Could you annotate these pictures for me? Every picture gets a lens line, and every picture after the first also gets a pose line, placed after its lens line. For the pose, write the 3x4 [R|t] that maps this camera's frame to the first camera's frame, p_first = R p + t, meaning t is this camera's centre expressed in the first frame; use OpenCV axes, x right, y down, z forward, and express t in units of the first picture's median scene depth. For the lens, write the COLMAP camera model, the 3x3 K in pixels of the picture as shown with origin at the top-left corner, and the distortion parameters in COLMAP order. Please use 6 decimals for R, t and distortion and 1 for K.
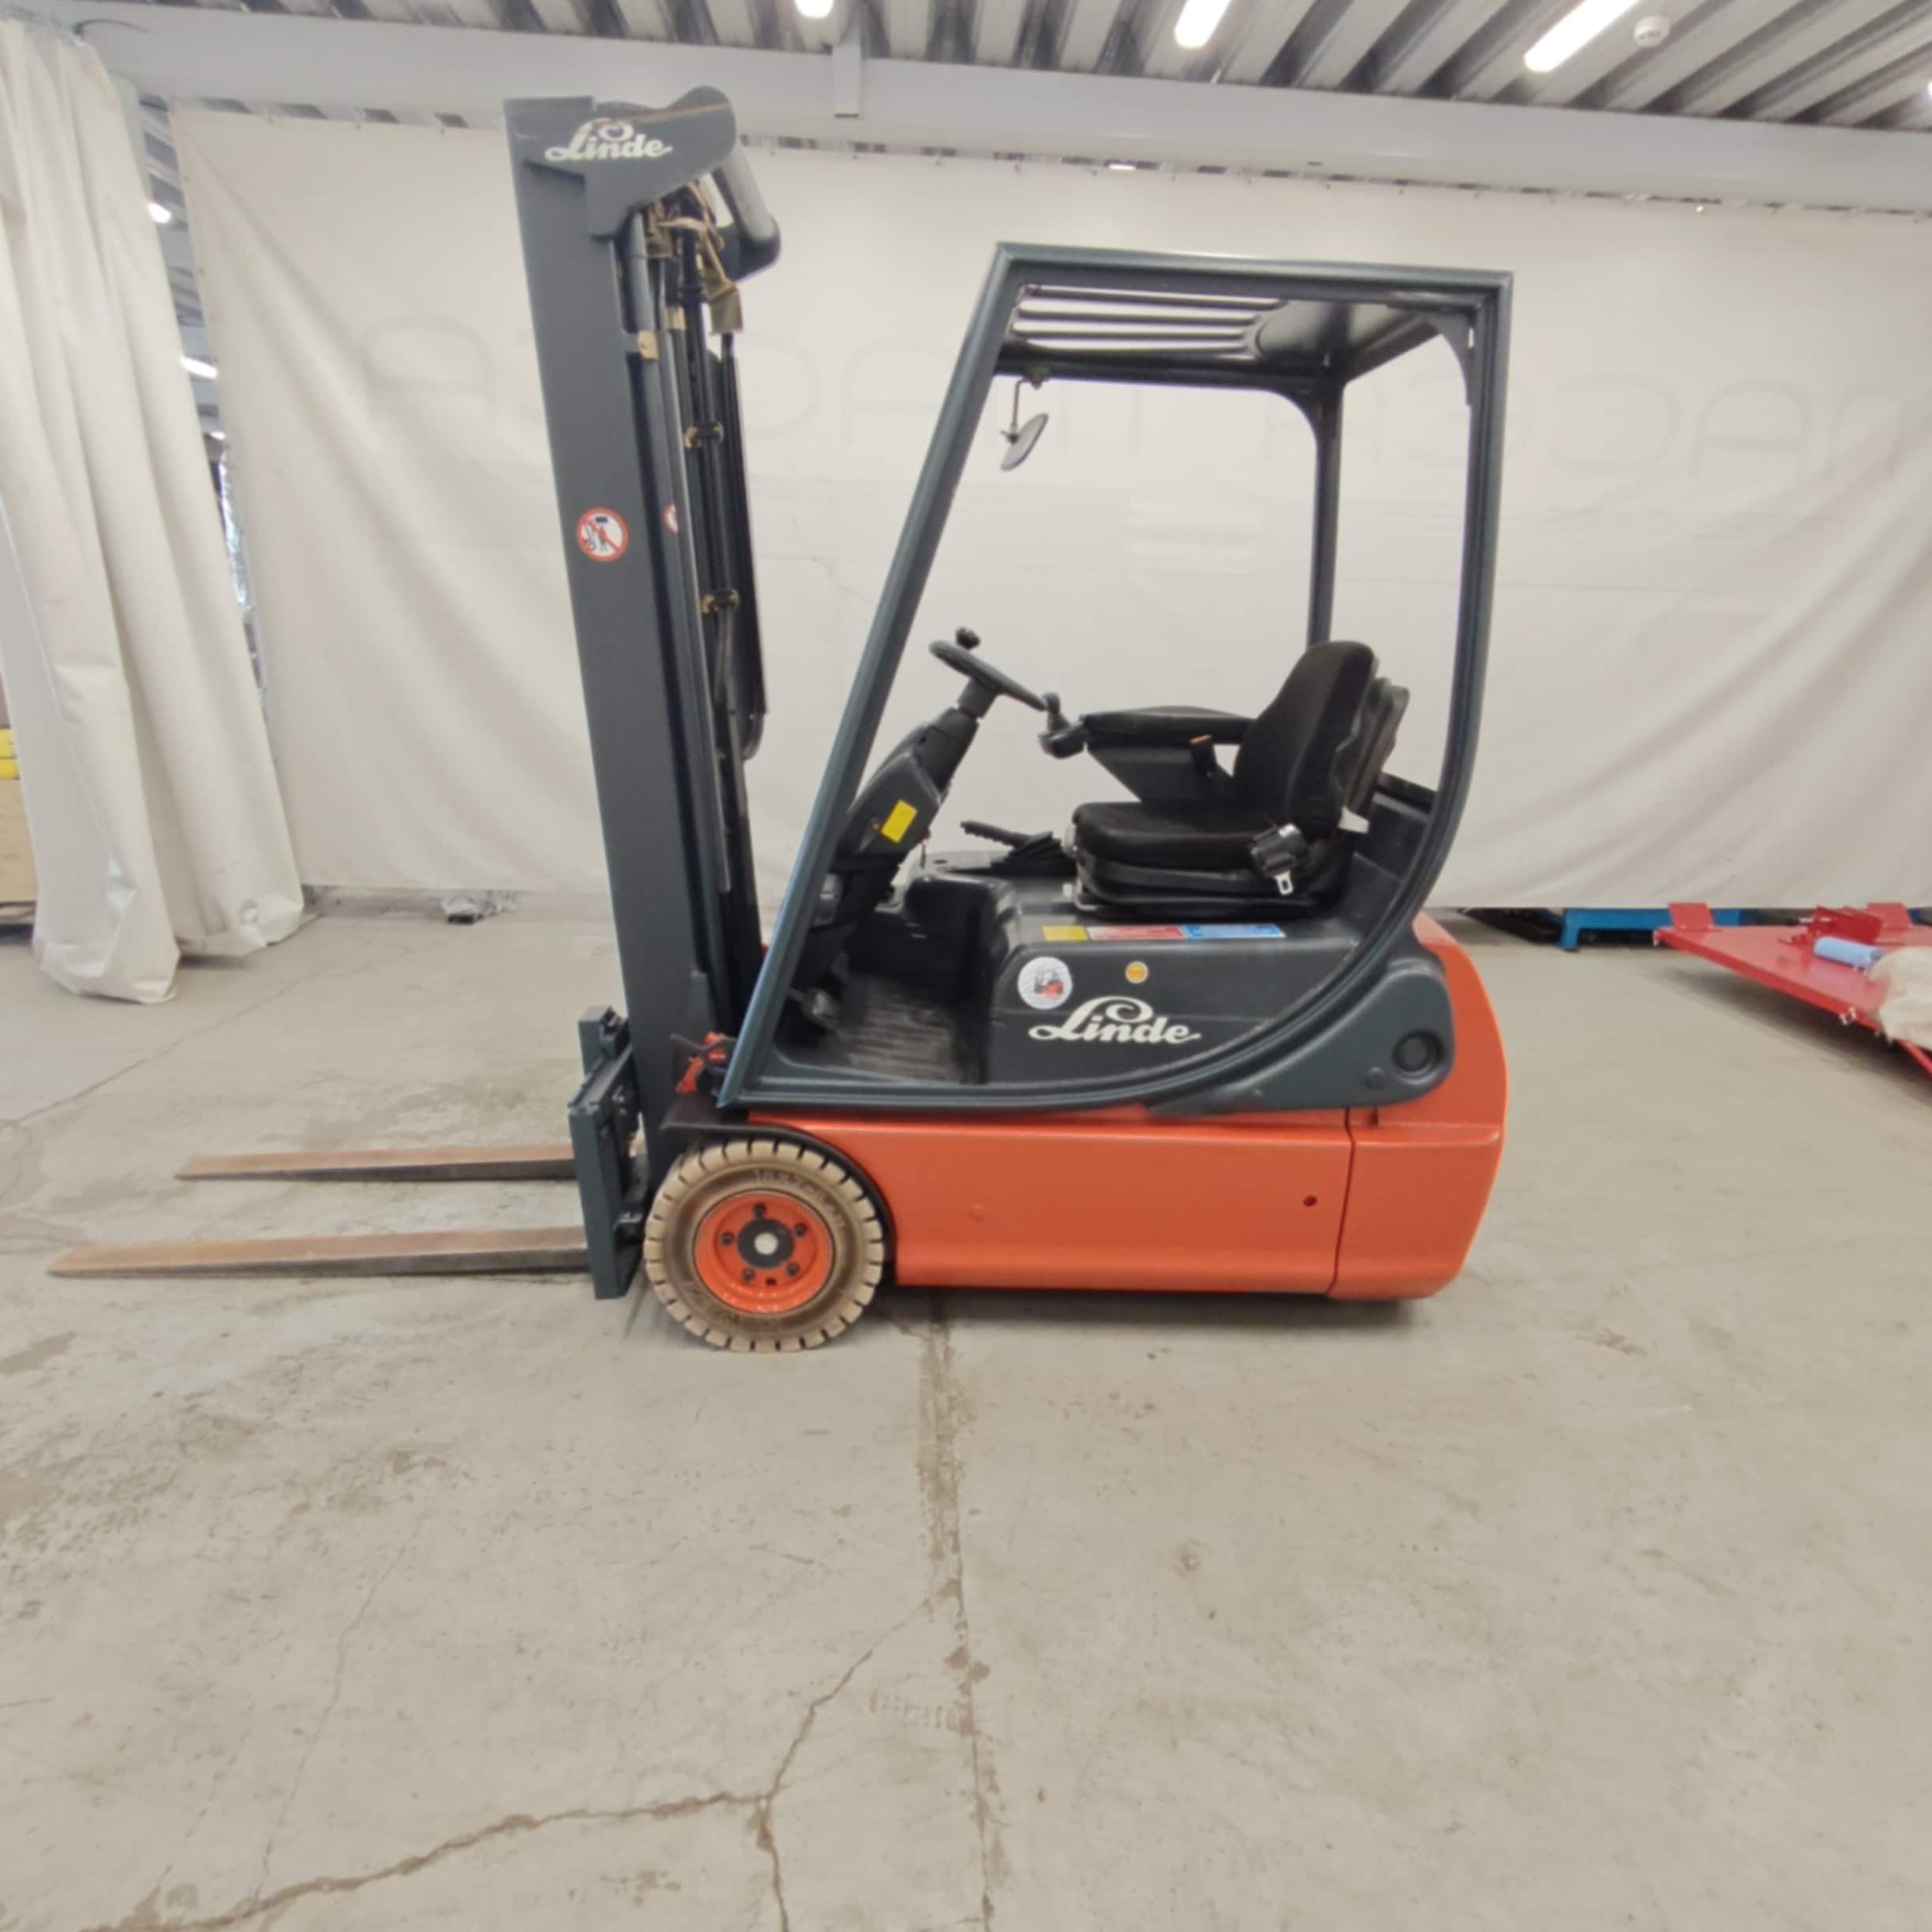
lens RADIAL K [[1210.2, 0, 986.8], [0, 1210.2, 972.3], [0, 0, 1]] dist [0.003930, 0.000685]
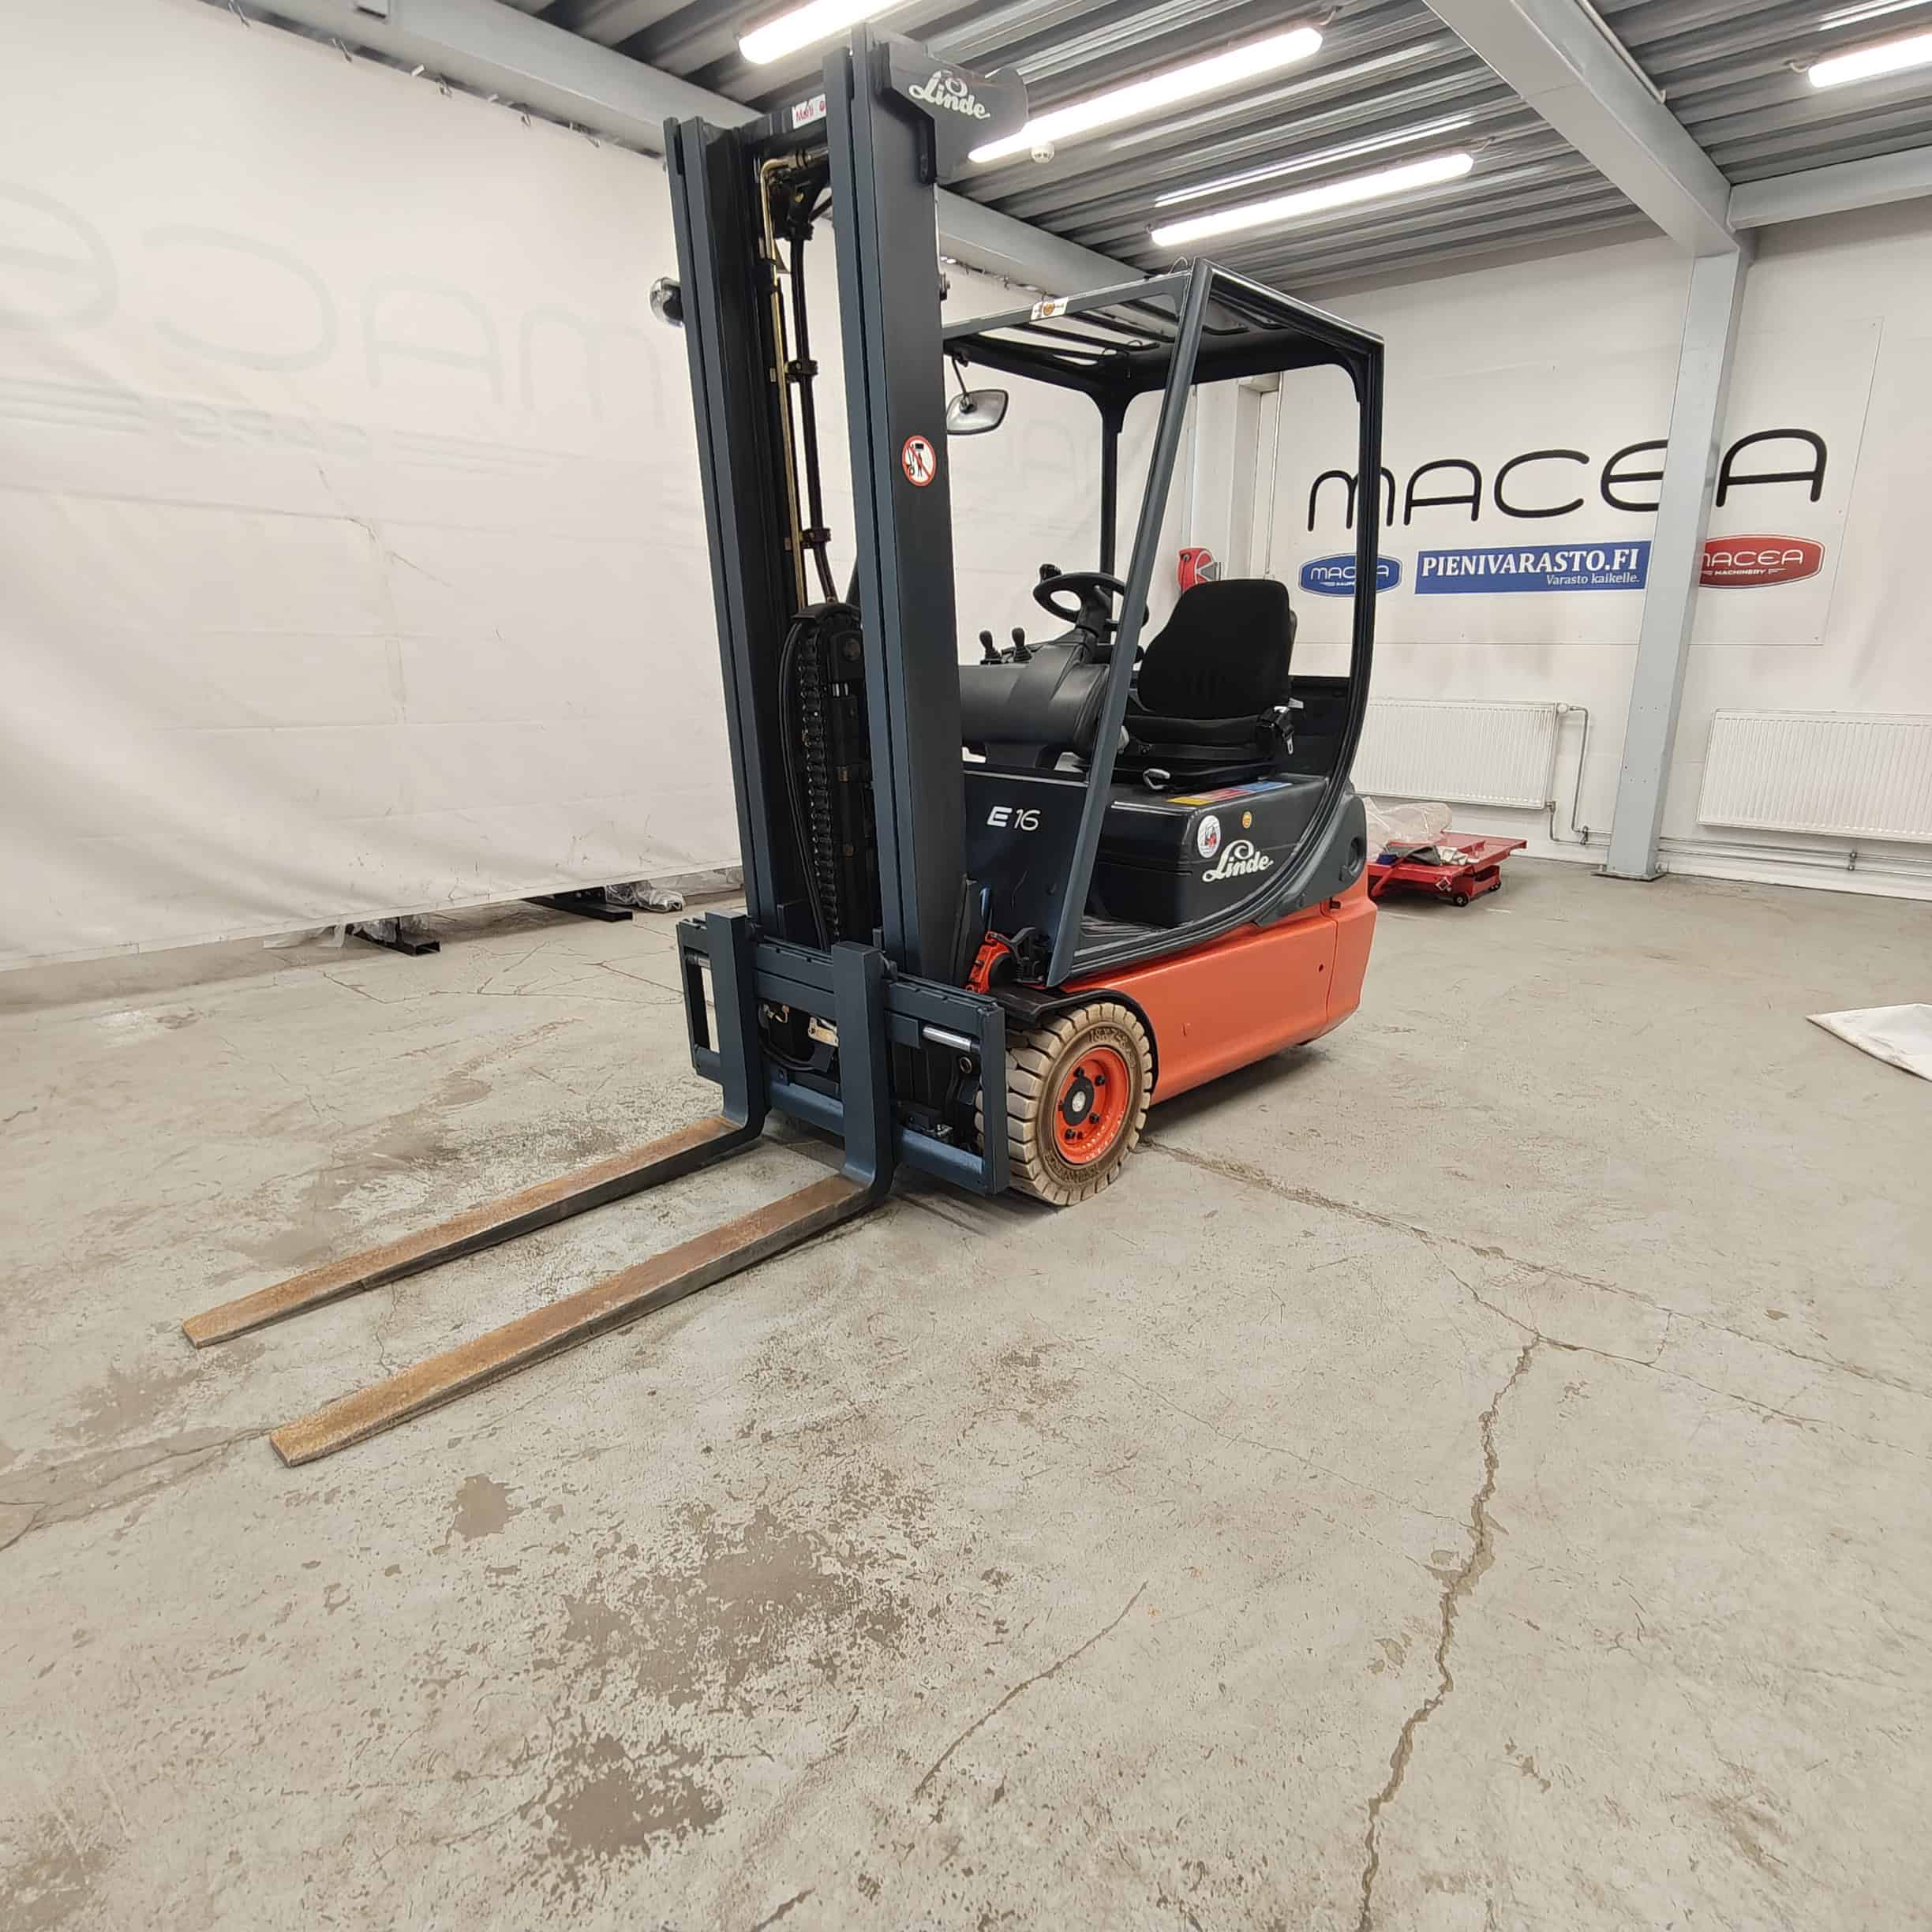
lens RADIAL K [[1210.2, 0, 977.5], [0, 1210.2, 973.4], [0, 0, 1]] dist [0.003930, 0.000685]
pose [[0.715624, -0.205968, 0.667427, -0.979137], [0.211432, 0.974583, 0.074057, 0.002989], [-0.665716, 0.088119, 0.740984, 0.210654]]
